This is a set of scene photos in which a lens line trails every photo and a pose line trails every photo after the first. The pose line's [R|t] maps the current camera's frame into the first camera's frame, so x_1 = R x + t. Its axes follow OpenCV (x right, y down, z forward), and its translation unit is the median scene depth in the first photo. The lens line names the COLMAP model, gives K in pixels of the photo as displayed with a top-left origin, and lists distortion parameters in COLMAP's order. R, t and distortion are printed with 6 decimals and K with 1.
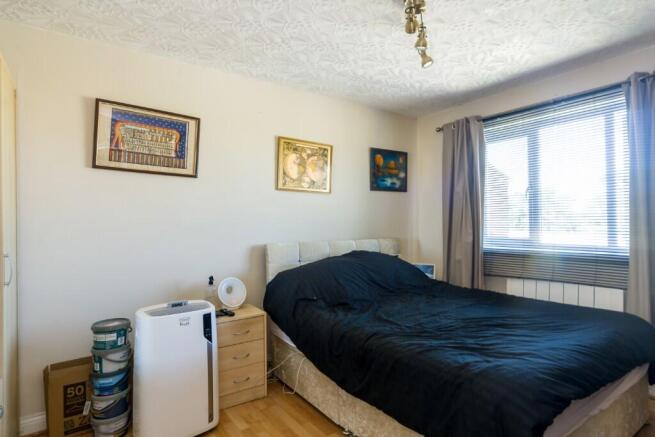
lens RADIAL K [[354.3, 0, 342.6], [0, 354.3, 208.0], [0, 0, 1]] dist [0.000831, 0.004067]
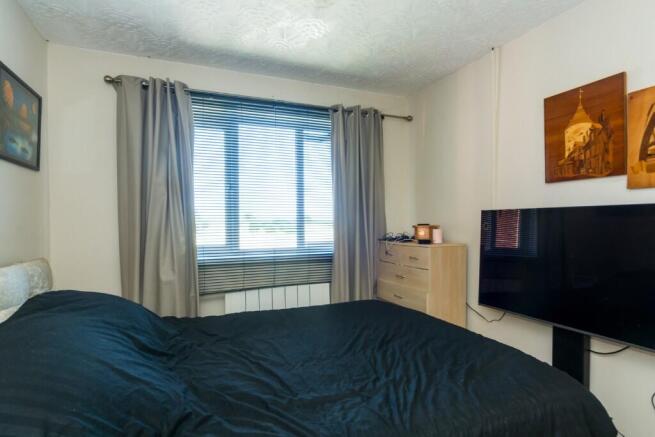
lens RADIAL K [[354.3, 0, 327.5], [0, 354.3, 216.9], [0, 0, 1]] dist [0.000831, 0.004067]
pose [[0.253805, 0.020551, 0.967037, -0.552965], [-0.032209, 0.999399, -0.012785, 0.040932], [-0.966719, -0.027903, 0.254315, 1.107888]]
